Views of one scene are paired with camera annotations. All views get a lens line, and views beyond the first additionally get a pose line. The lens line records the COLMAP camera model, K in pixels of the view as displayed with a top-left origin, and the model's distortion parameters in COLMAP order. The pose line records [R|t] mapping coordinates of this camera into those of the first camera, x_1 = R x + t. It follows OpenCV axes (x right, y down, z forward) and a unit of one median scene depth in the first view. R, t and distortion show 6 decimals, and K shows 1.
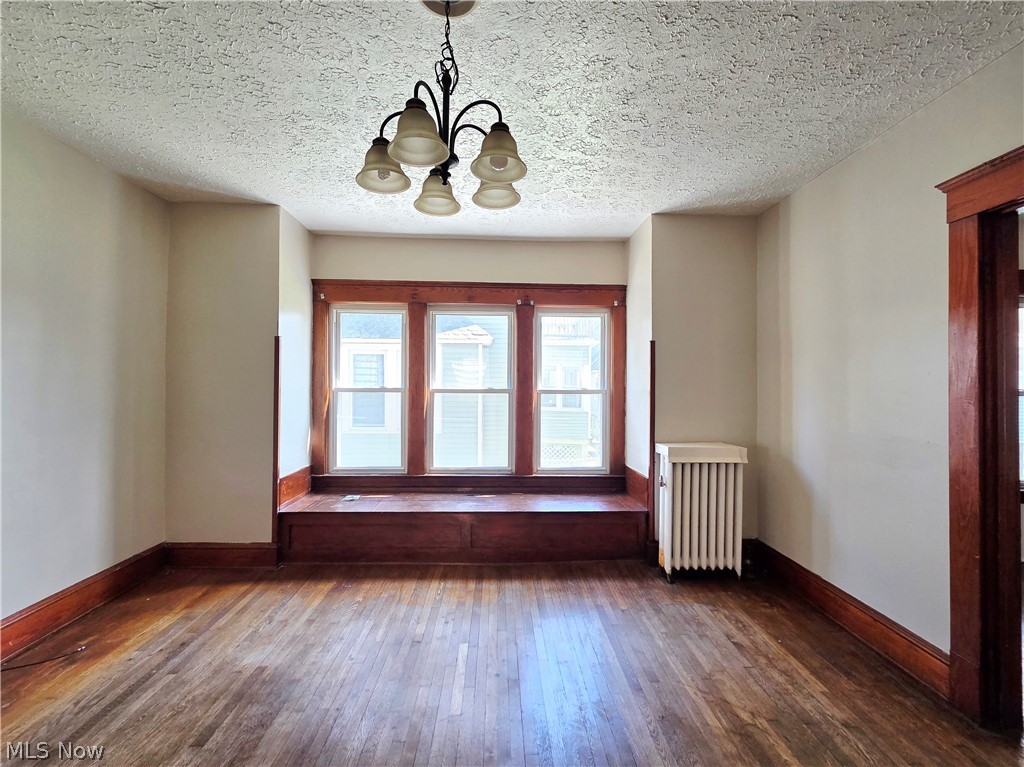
lens RADIAL K [[419.3, 0, 514.1], [0, 419.3, 383.1], [0, 0, 1]] dist [0.002355, -0.000145]
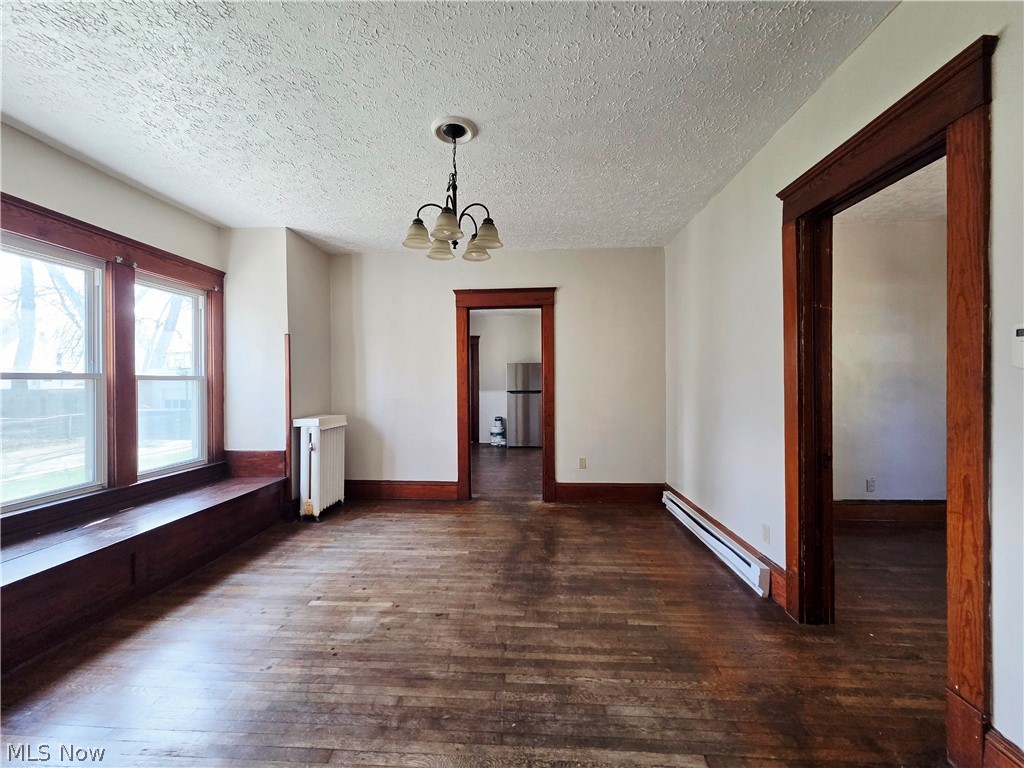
lens RADIAL K [[419.3, 0, 514.1], [0, 419.3, 383.6], [0, 0, 1]] dist [0.002355, -0.000145]
pose [[0.088362, -0.010312, 0.996035, -0.896473], [-0.004815, 0.999930, 0.010780, 0.025245], [-0.996077, -0.005748, 0.088306, 0.286781]]
